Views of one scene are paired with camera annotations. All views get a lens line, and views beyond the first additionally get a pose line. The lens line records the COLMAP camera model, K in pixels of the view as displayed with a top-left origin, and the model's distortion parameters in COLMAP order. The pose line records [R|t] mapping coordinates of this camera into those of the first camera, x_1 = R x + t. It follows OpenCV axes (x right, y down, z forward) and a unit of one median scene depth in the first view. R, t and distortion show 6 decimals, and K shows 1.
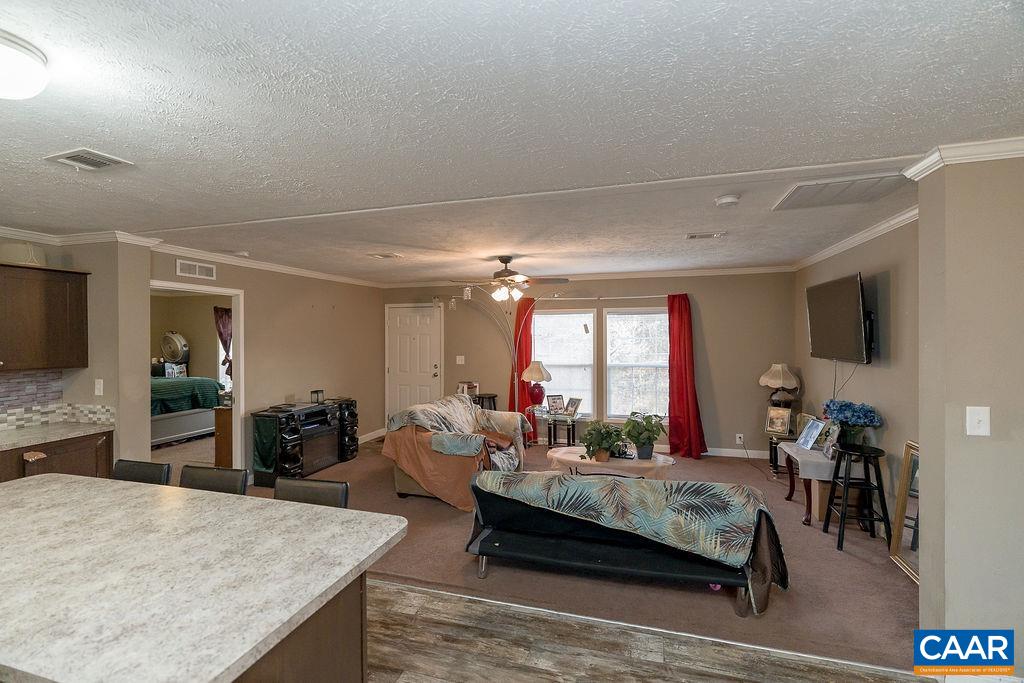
lens RADIAL K [[461.4, 0, 512.2], [0, 461.4, 337.2], [0, 0, 1]] dist [-0.003869, 0.001319]
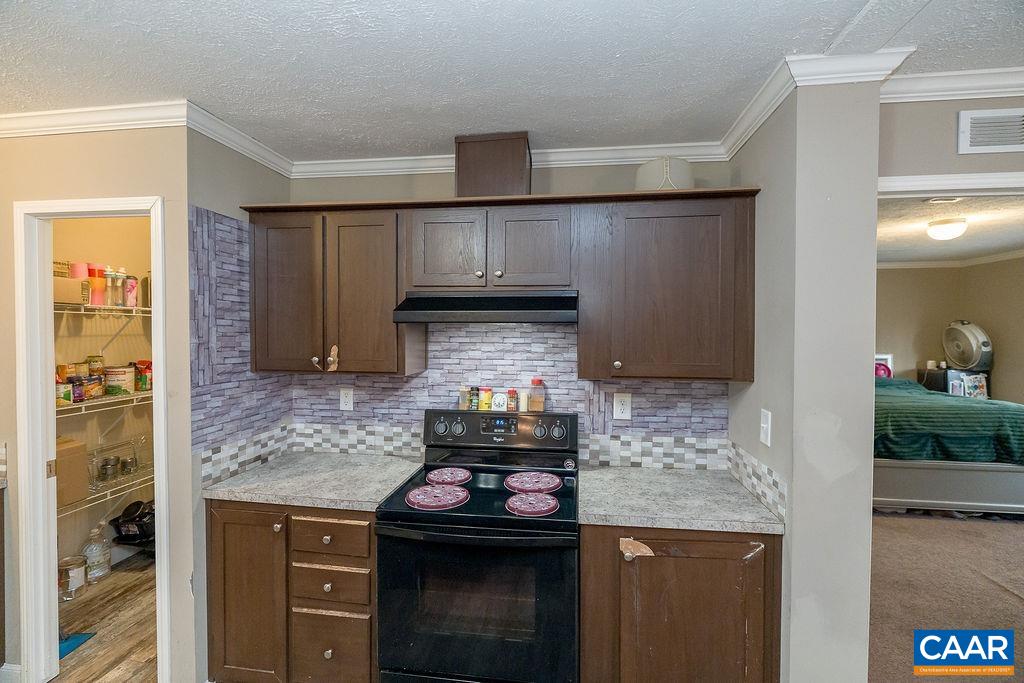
lens RADIAL K [[461.4, 0, 509.4], [0, 461.4, 337.2], [0, 0, 1]] dist [-0.003869, 0.001319]
pose [[0.147641, 0.021686, -0.988803, -0.254129], [-0.010758, 0.999736, 0.020319, 0.004497], [0.988982, 0.007638, 0.147836, 0.362248]]
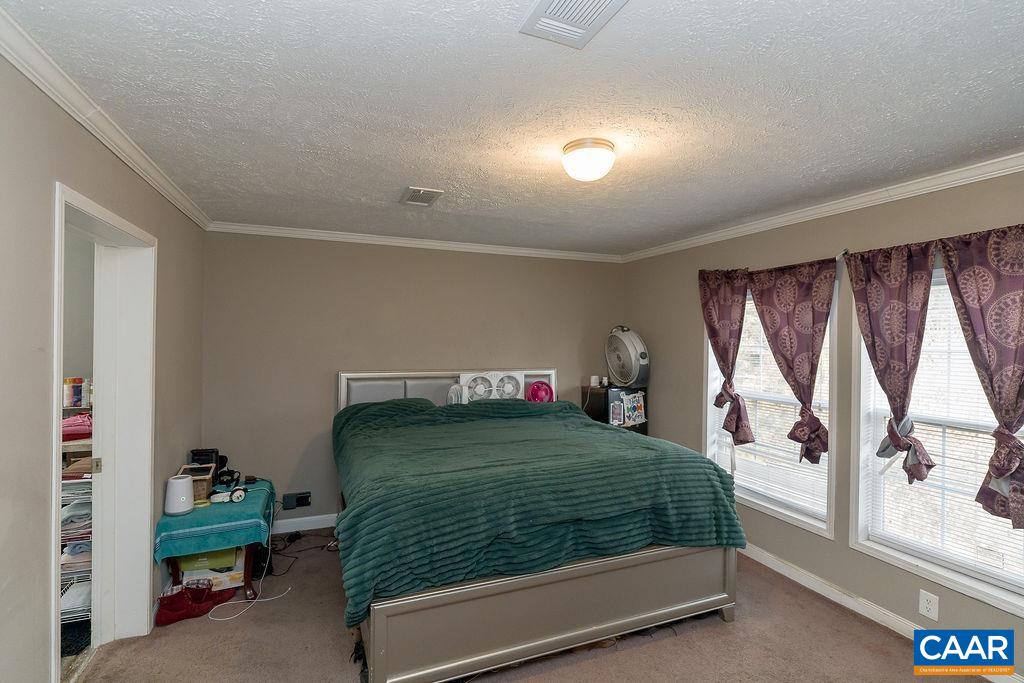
lens RADIAL K [[461.4, 0, 515.2], [0, 461.4, 340.5], [0, 0, 1]] dist [-0.003869, 0.001319]
pose [[0.622369, 0.018242, -0.782511, -0.489083], [-0.017652, 0.999801, 0.009268, 0.000120], [0.782525, 0.008045, 0.622568, 0.699893]]
